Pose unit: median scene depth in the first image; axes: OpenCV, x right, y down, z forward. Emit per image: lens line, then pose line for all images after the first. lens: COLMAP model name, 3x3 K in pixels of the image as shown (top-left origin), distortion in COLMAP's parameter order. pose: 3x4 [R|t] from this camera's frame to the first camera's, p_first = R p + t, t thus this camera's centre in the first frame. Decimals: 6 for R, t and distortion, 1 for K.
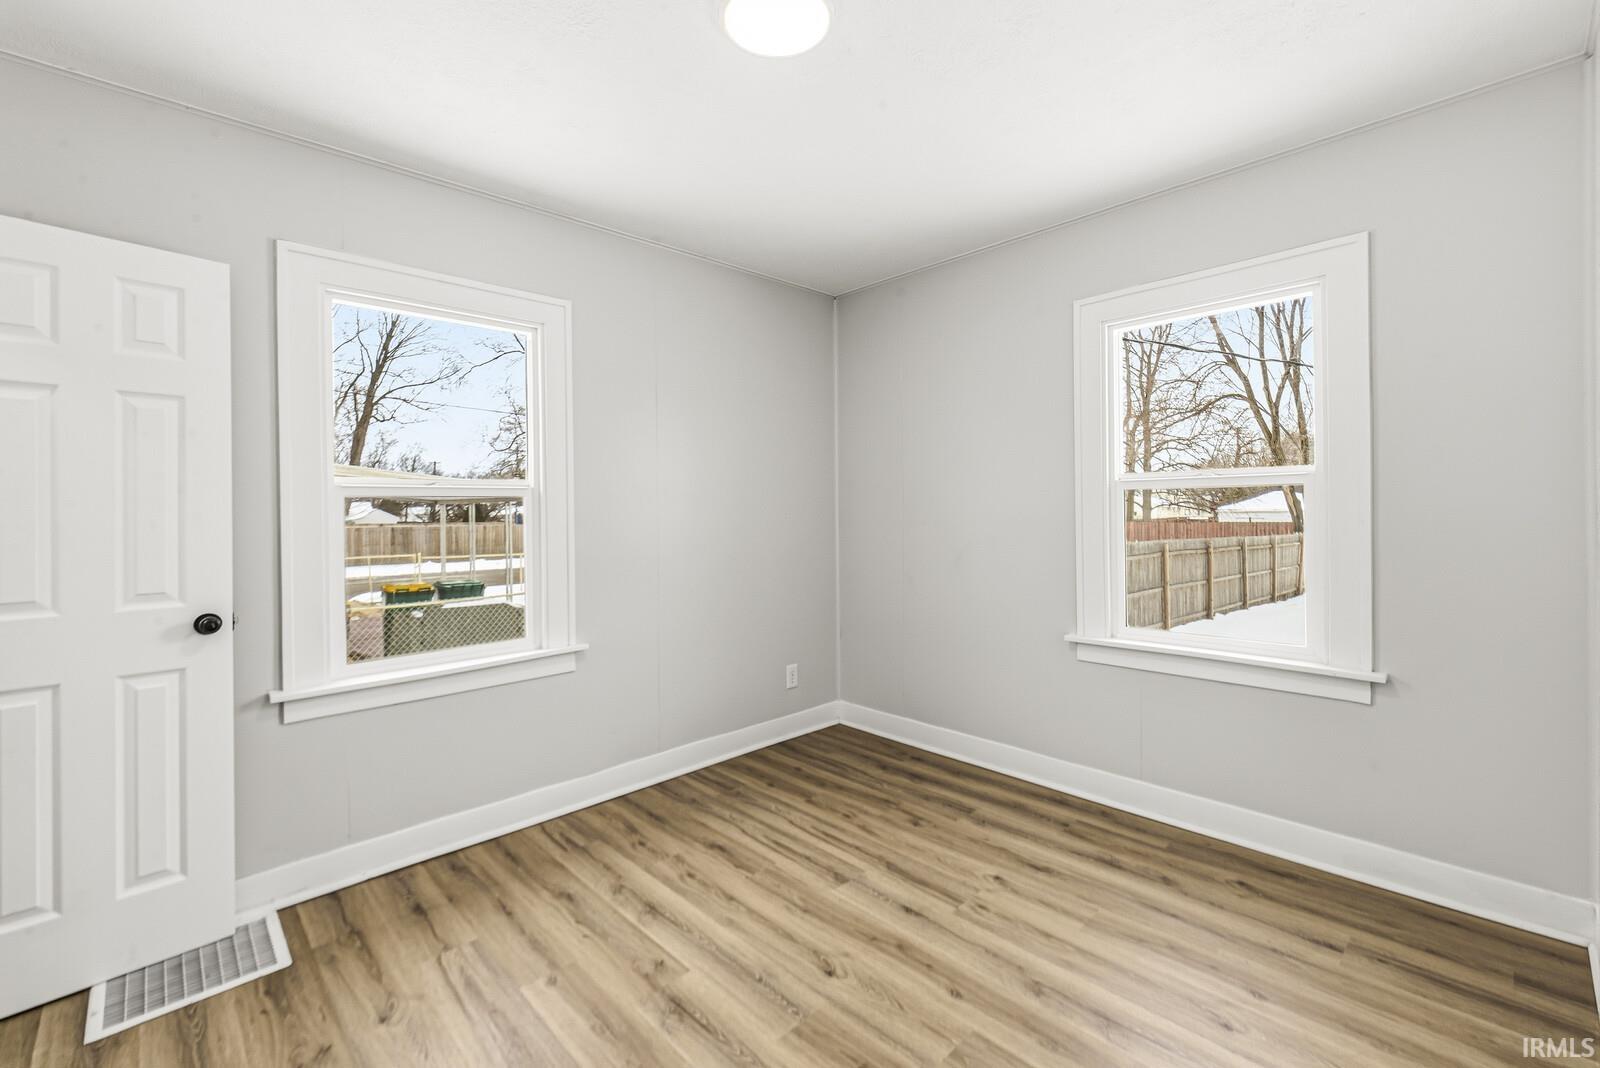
lens RADIAL K [[682.7, 0, 803.9], [0, 682.7, 508.6], [0, 0, 1]] dist [-0.000933, -0.000234]
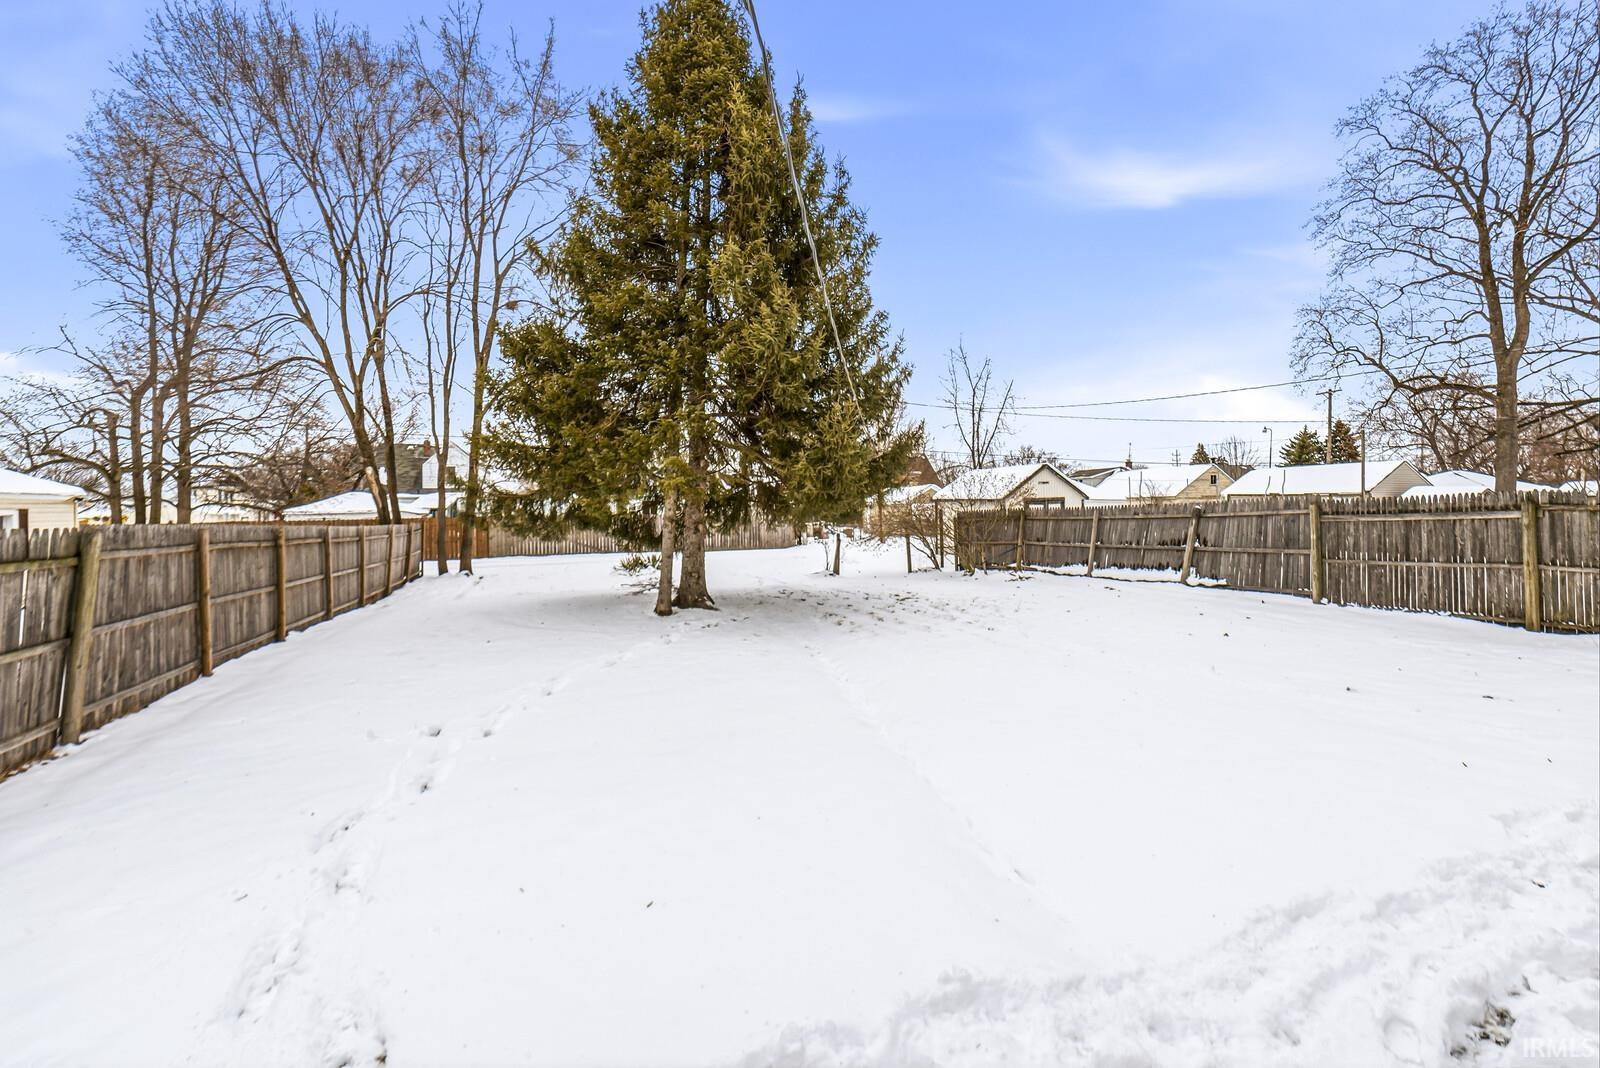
lens RADIAL K [[682.7, 0, 803.9], [0, 682.7, 508.6], [0, 0, 1]] dist [-0.000933, -0.000234]
pose [[0.363392, 0.007261, 0.931608, 0.105258], [0.006180, 0.999929, -0.010205, 0.028039], [-0.931616, 0.009465, 0.363321, 0.186678]]
